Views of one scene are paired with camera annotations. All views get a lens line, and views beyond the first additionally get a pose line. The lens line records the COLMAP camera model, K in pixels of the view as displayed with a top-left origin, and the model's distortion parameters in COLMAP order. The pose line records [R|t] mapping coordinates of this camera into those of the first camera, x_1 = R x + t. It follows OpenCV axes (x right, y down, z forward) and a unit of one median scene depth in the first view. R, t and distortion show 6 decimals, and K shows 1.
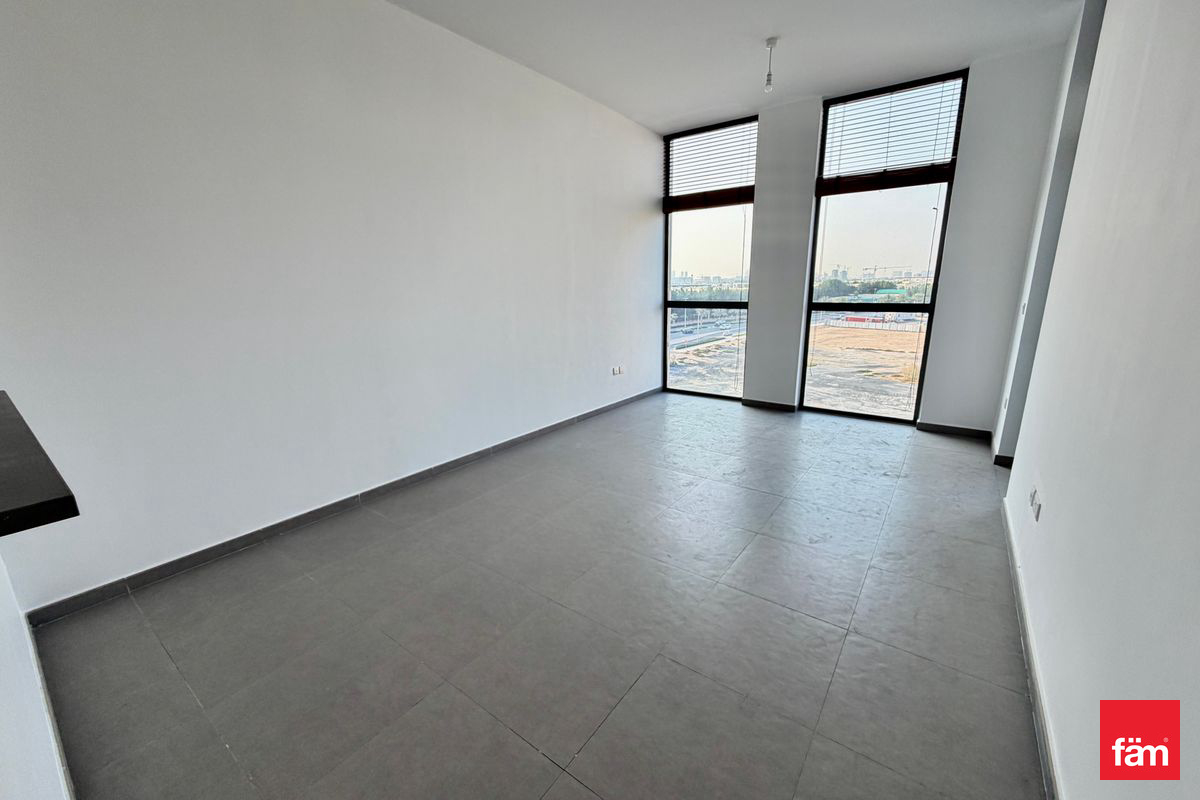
lens RADIAL K [[478.9, 0, 596.1], [0, 478.9, 400.4], [0, 0, 1]] dist [-0.001581, -0.000257]
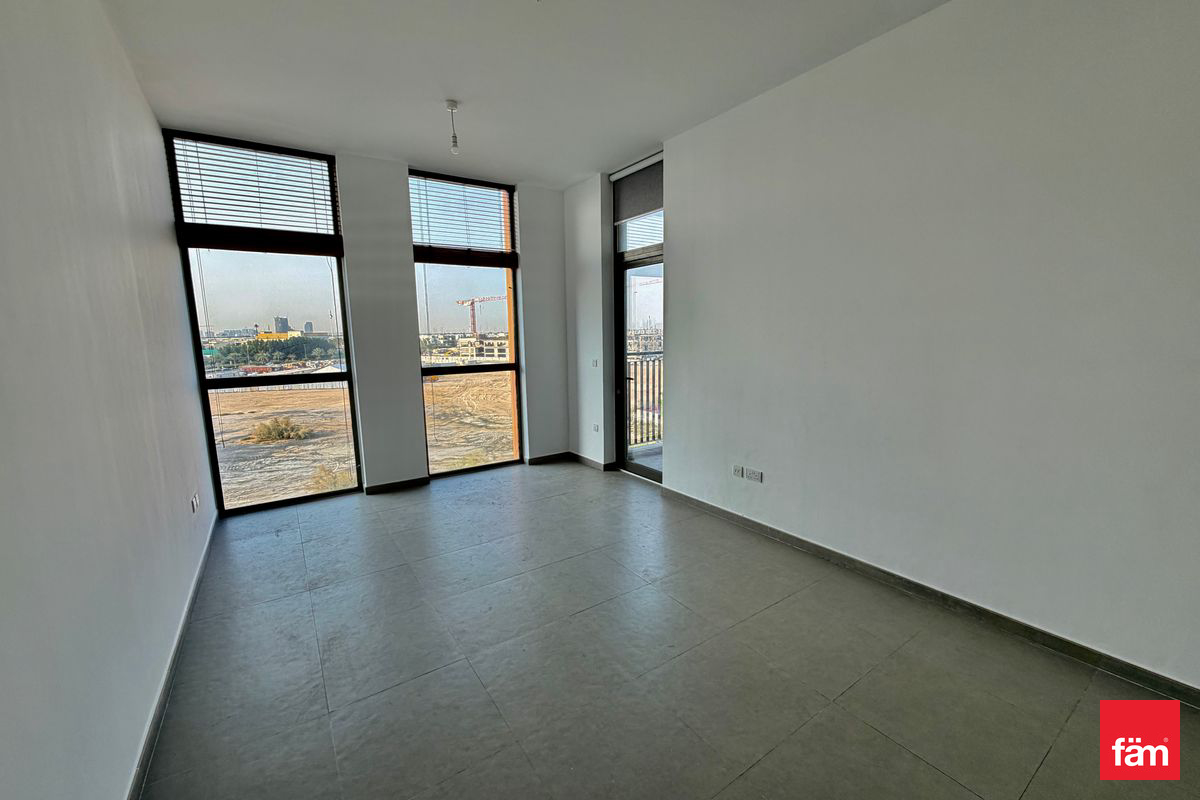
lens RADIAL K [[475.7, 0, 596.6], [0, 475.7, 401.8], [0, 0, 1]] dist [-0.000449, -0.000024]
pose [[0.326707, -0.127028, 0.936550, -0.323240], [0.235111, 0.970700, 0.049643, -0.098151], [-0.915415, 0.203974, 0.347000, 0.340307]]
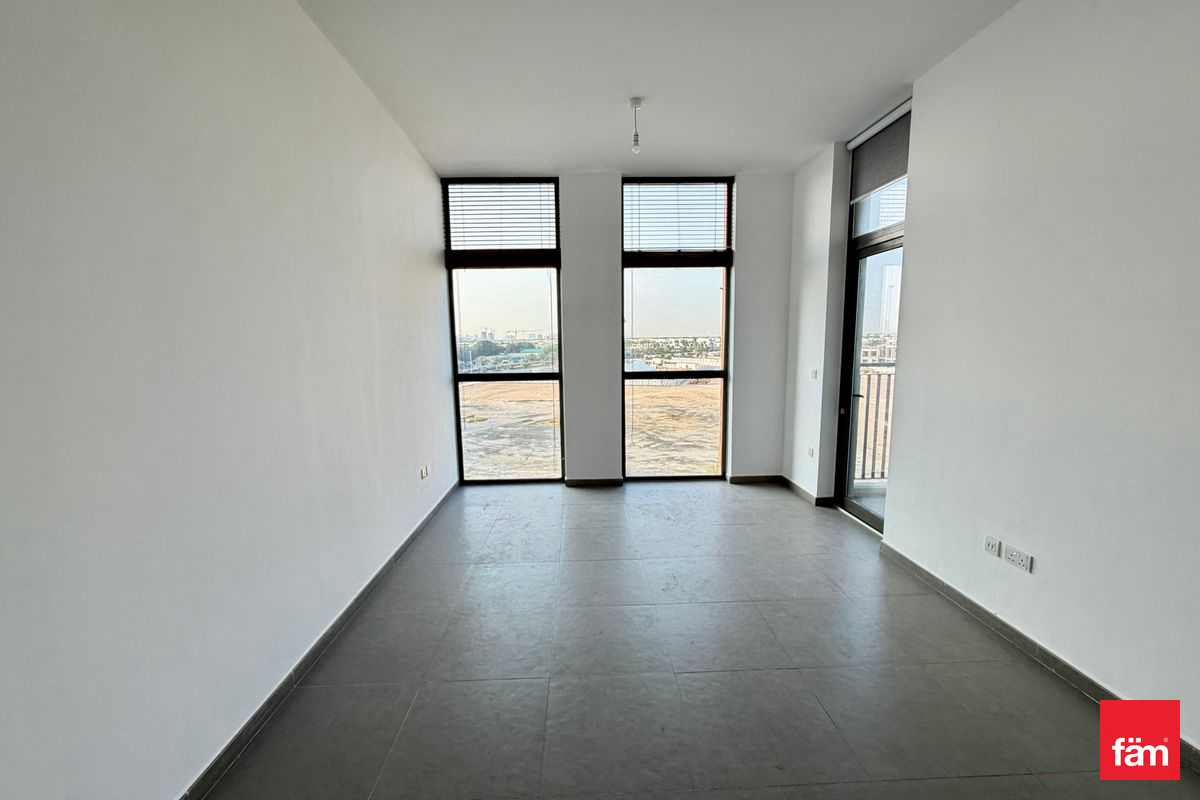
lens RADIAL K [[478.9, 0, 596.1], [0, 478.9, 400.4], [0, 0, 1]] dist [-0.001581, -0.000257]
pose [[0.778784, -0.073204, 0.623006, -0.200293], [0.148573, 0.986434, -0.069816, -0.081972], [-0.609443, 0.146934, 0.779095, 0.264738]]
